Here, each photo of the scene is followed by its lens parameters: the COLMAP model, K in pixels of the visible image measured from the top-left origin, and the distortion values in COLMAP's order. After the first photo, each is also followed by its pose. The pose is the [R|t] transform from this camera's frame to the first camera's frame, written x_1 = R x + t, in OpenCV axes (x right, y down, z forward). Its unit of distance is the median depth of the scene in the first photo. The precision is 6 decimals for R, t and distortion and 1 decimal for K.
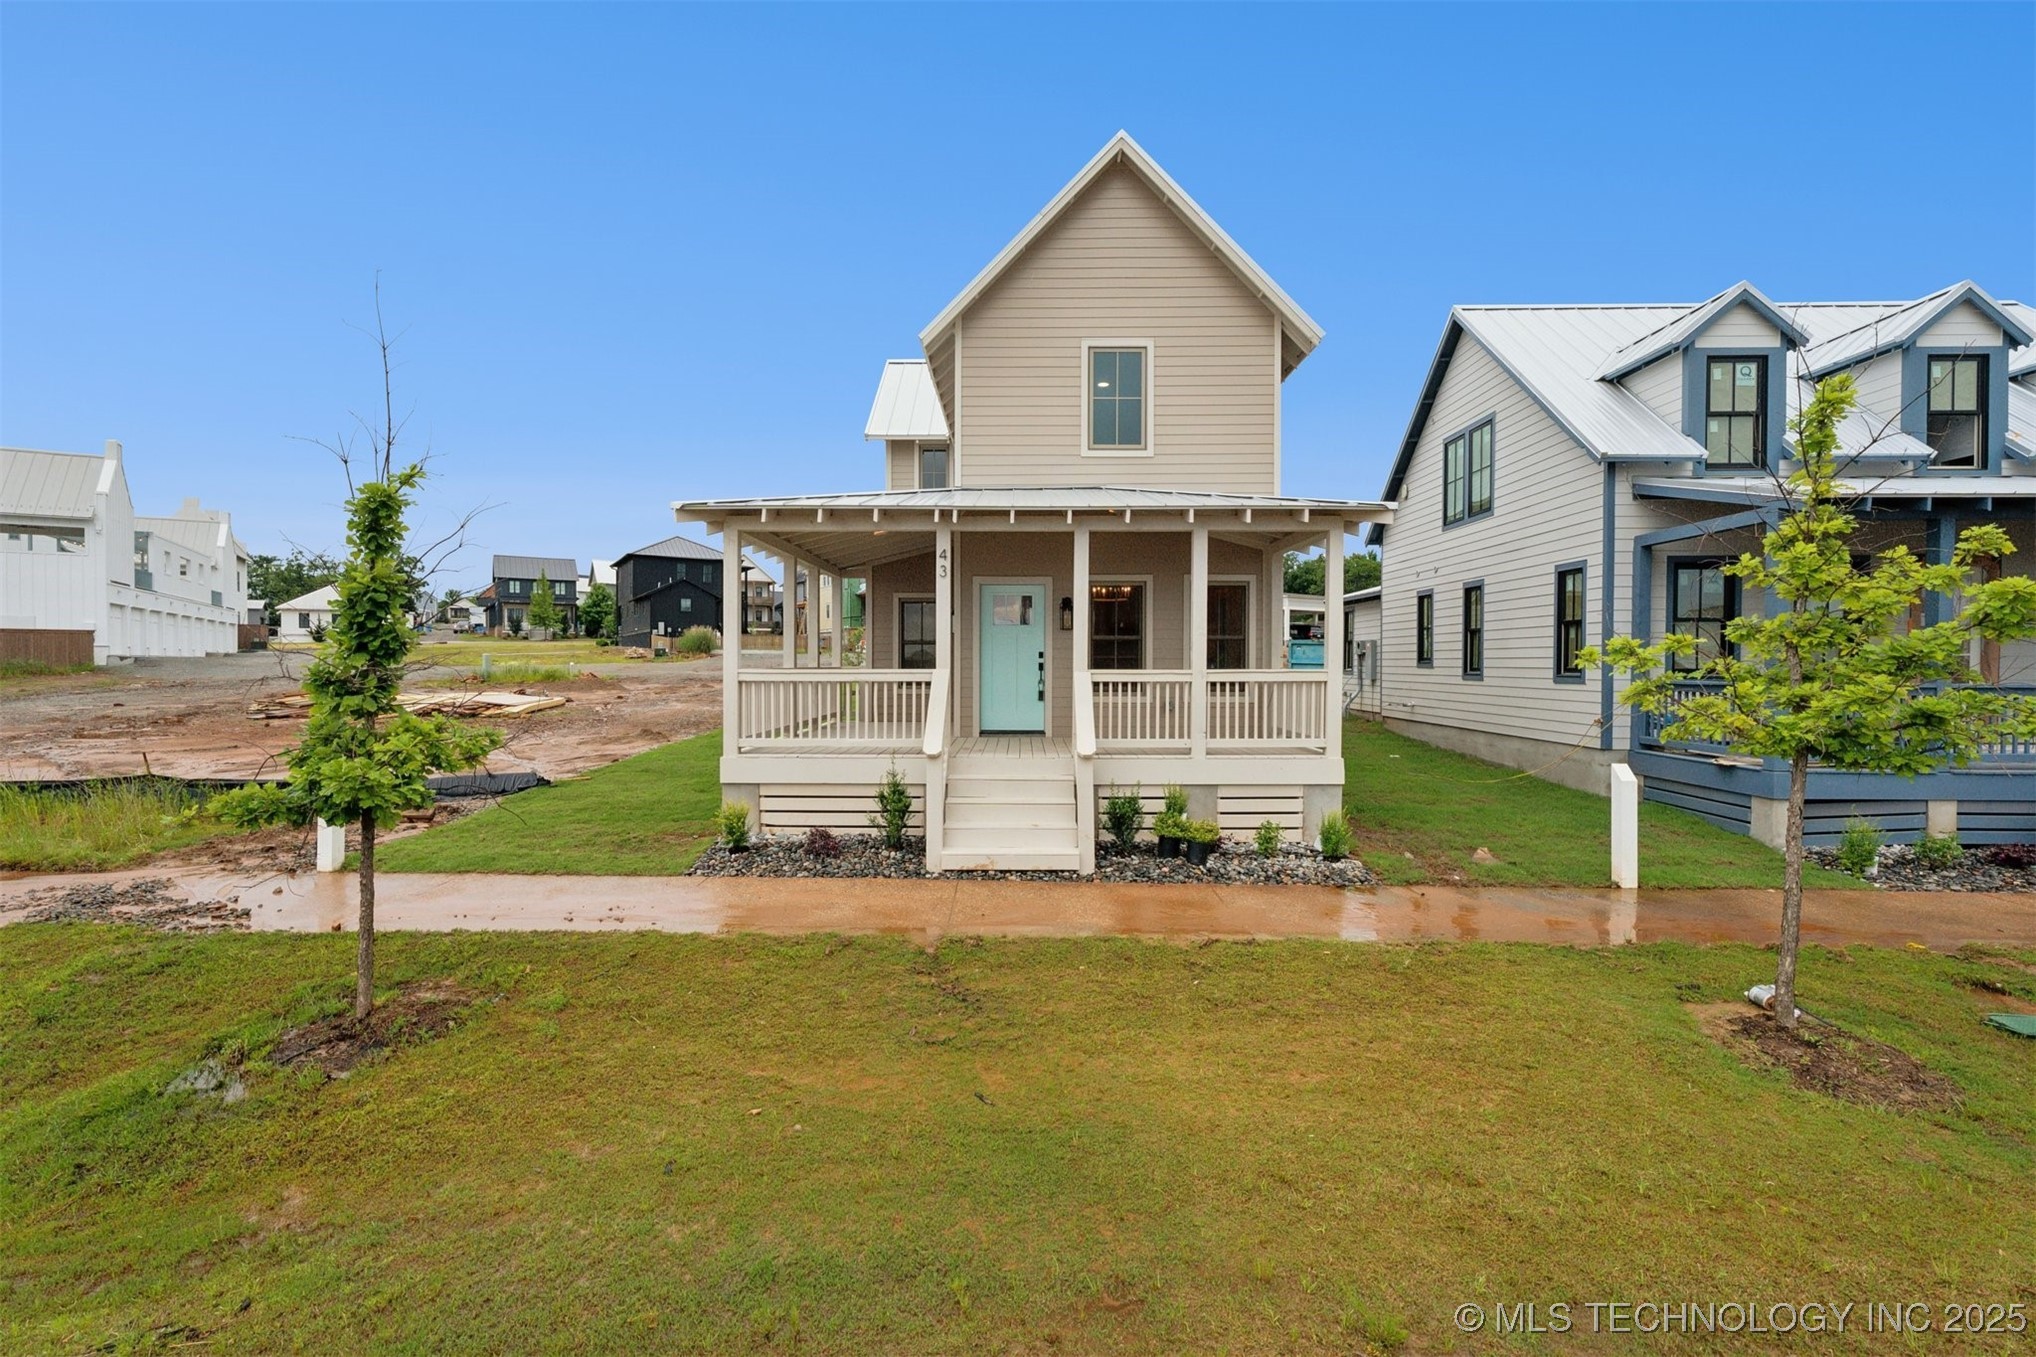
lens RADIAL K [[905.4, 0, 1015.9], [0, 905.4, 677.2], [0, 0, 1]] dist [0.002428, -0.000374]
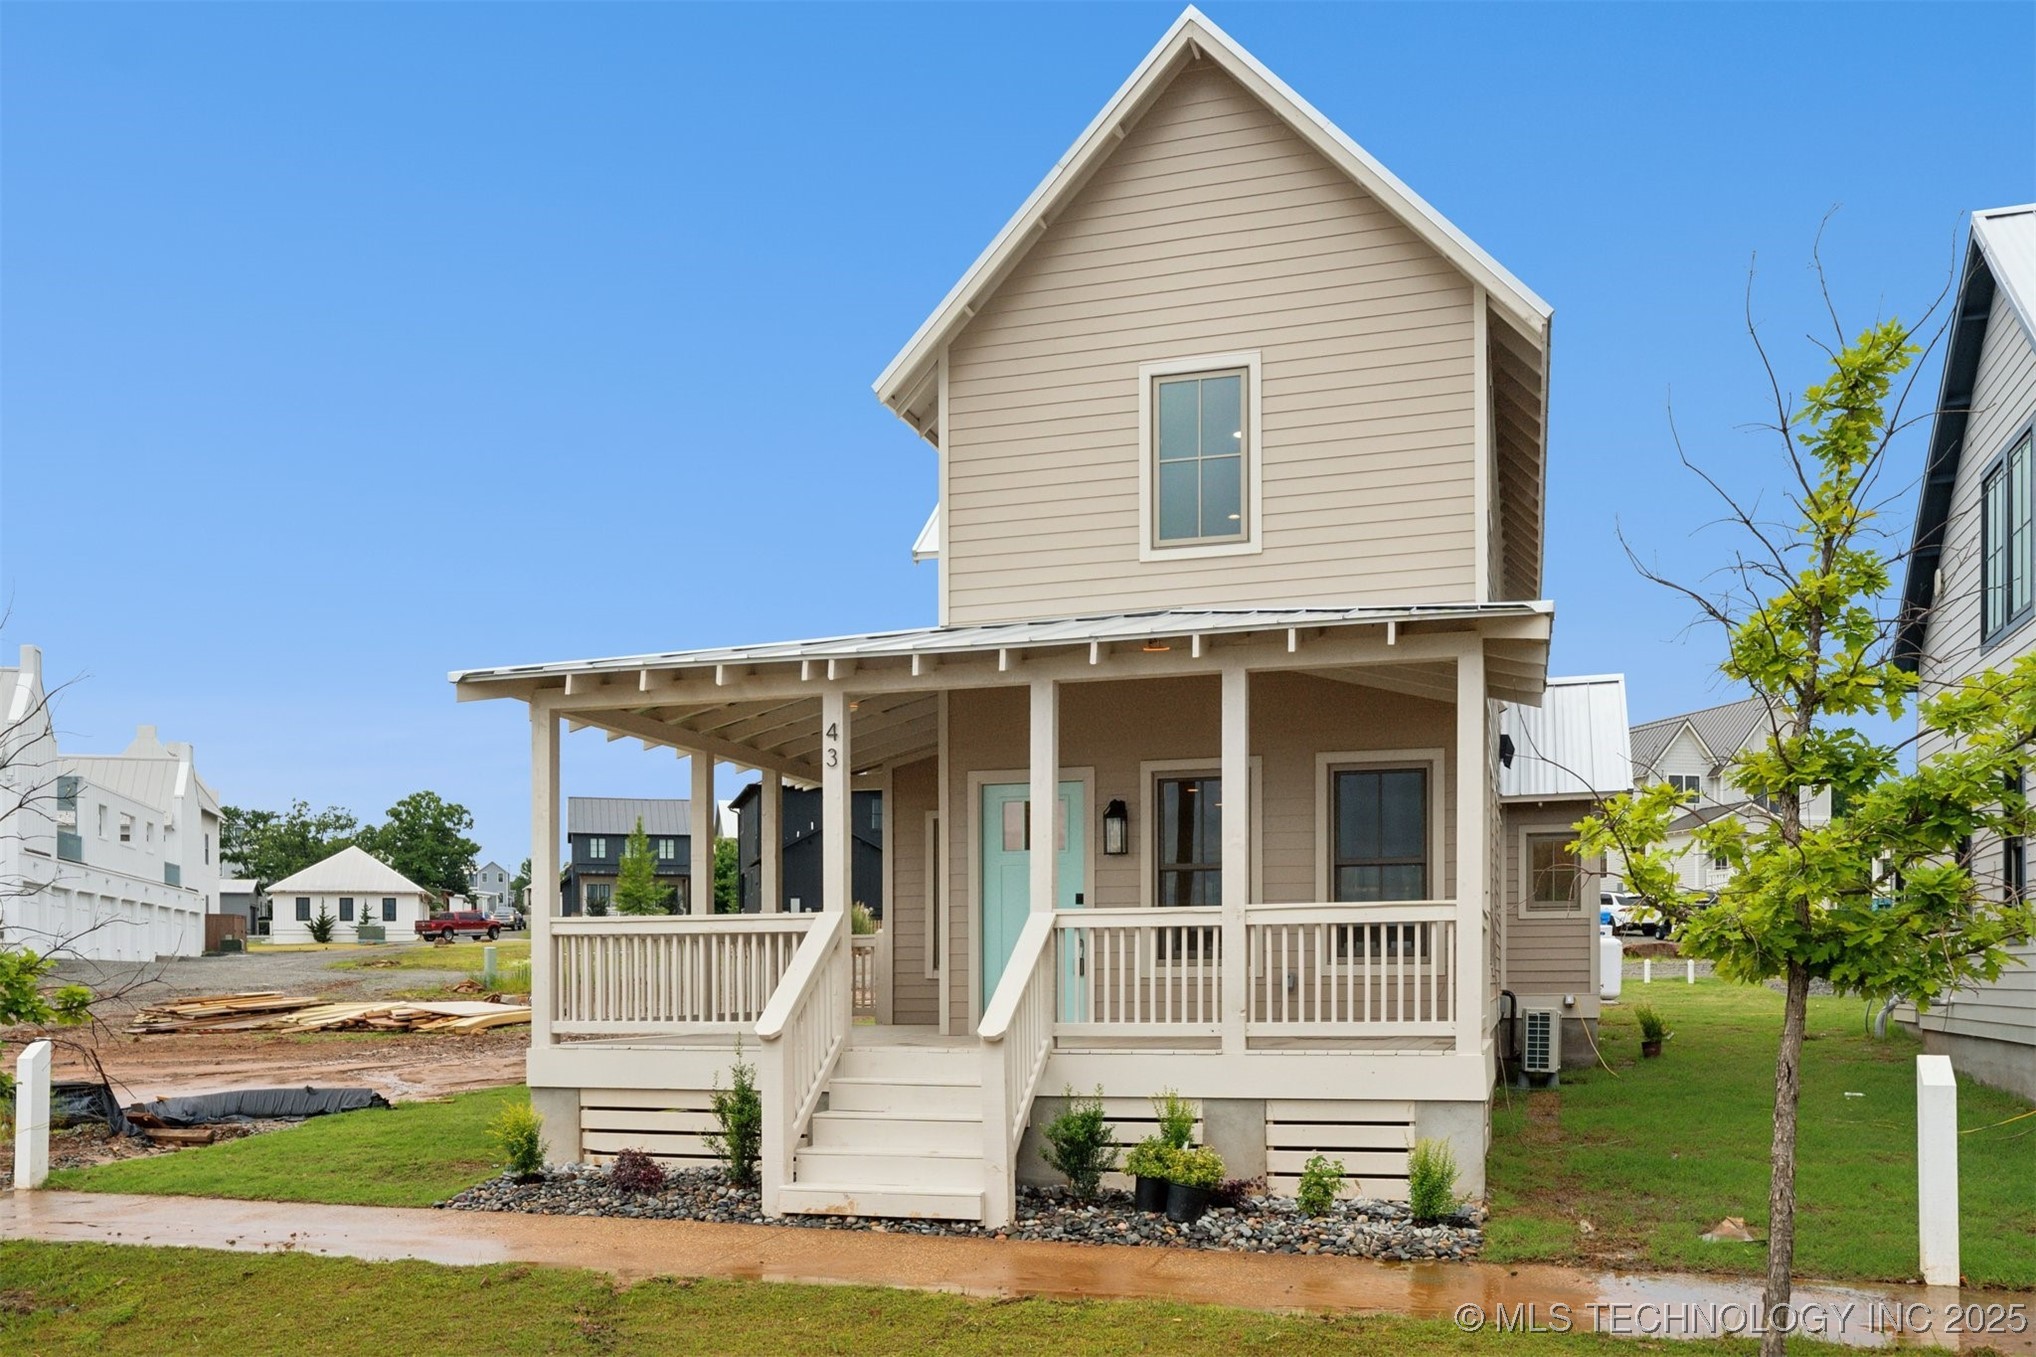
lens RADIAL K [[1696.4, 0, 1018.4], [0, 1696.4, 993.6], [0, 0, 1]] dist [0.003168, -0.006276]
pose [[0.959961, -0.003286, -0.280116, 0.308848], [0.001612, 0.999979, -0.006206, 0.046143], [0.280130, 0.005506, 0.959946, -0.088235]]
